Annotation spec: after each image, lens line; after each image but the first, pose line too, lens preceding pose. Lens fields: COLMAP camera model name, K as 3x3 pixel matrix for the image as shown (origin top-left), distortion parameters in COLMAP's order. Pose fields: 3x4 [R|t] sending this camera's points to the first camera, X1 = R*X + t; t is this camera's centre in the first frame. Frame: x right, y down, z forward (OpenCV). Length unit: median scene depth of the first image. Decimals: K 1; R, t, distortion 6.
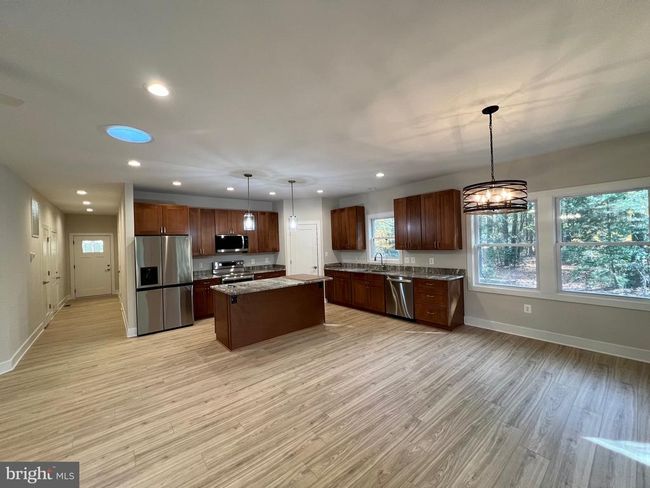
lens RADIAL K [[260.7, 0, 323.4], [0, 260.7, 242.6], [0, 0, 1]] dist [-0.000957, 0.000521]
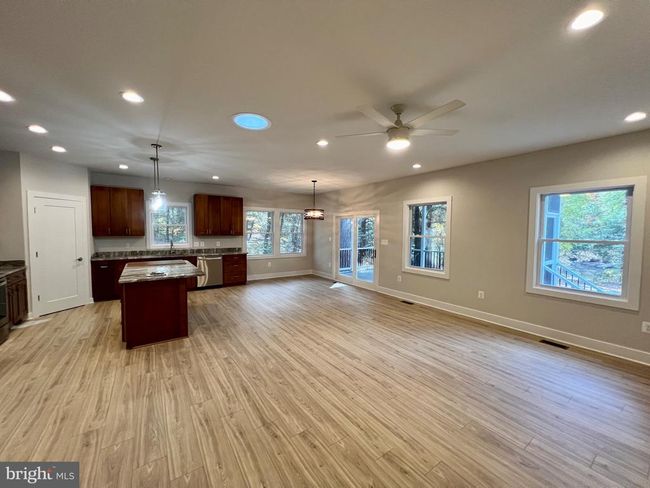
lens RADIAL K [[260.7, 0, 325.3], [0, 260.7, 241.6], [0, 0, 1]] dist [-0.000957, 0.000521]
pose [[0.079812, -0.012594, 0.996730, -1.116609], [-0.011206, 0.999846, 0.013530, 0.040601], [-0.996747, -0.012249, 0.079659, 0.370012]]
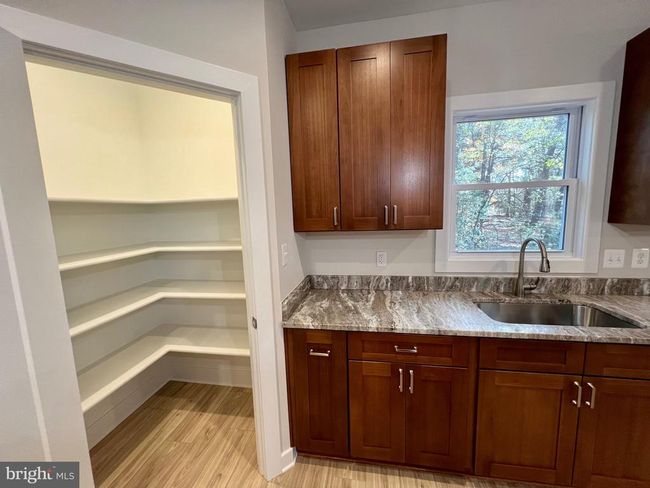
lens RADIAL K [[260.7, 0, 323.0], [0, 260.7, 239.2], [0, 0, 1]] dist [-0.000957, 0.000521]
pose [[0.751588, -0.067942, 0.656125, -0.165917], [0.006864, 0.995433, 0.095215, 0.018120], [-0.659597, -0.067059, 0.748622, 1.281969]]
